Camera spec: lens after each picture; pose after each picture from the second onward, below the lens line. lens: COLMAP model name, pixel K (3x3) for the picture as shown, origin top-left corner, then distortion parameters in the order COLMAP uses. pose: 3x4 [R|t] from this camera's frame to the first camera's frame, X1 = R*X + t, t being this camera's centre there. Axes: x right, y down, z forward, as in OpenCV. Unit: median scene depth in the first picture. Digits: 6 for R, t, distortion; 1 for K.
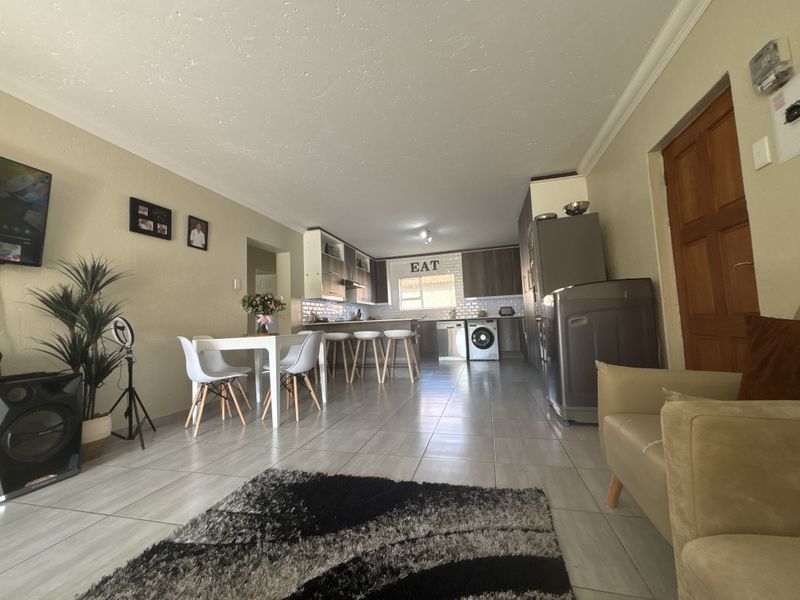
lens RADIAL K [[319.6, 0, 401.4], [0, 319.6, 299.5], [0, 0, 1]] dist [0.004461, 0.000305]
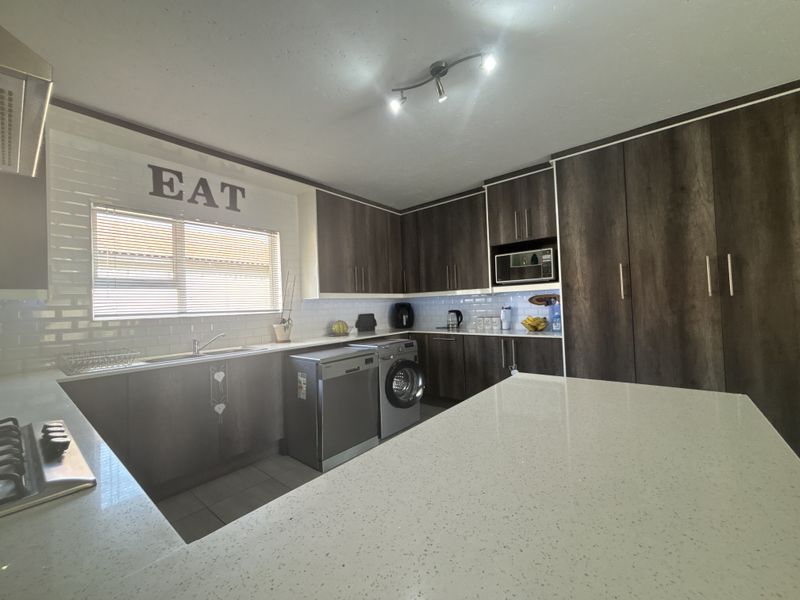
lens RADIAL K [[319.6, 0, 403.9], [0, 319.6, 298.7], [0, 0, 1]] dist [0.004461, 0.000305]
pose [[0.427287, 0.051175, 0.902666, -0.136573], [-0.053198, 0.998090, -0.031403, 0.008979], [-0.902549, -0.034602, 0.429194, 0.663391]]
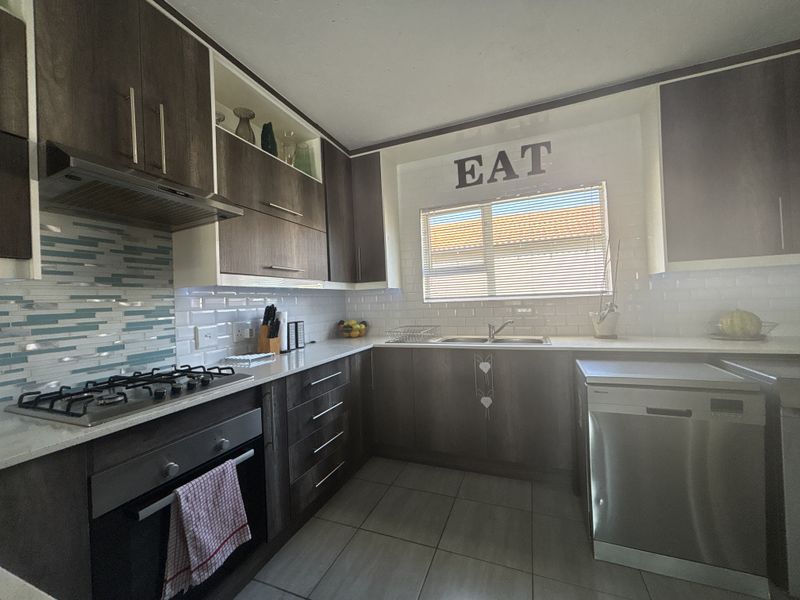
lens RADIAL K [[319.6, 0, 401.8], [0, 319.6, 300.5], [0, 0, 1]] dist [0.004461, 0.000305]
pose [[0.991381, 0.005656, -0.130887, 0.017899], [0.004924, 0.996753, 0.080371, 0.002771], [0.130917, -0.080322, 0.988134, 0.669887]]
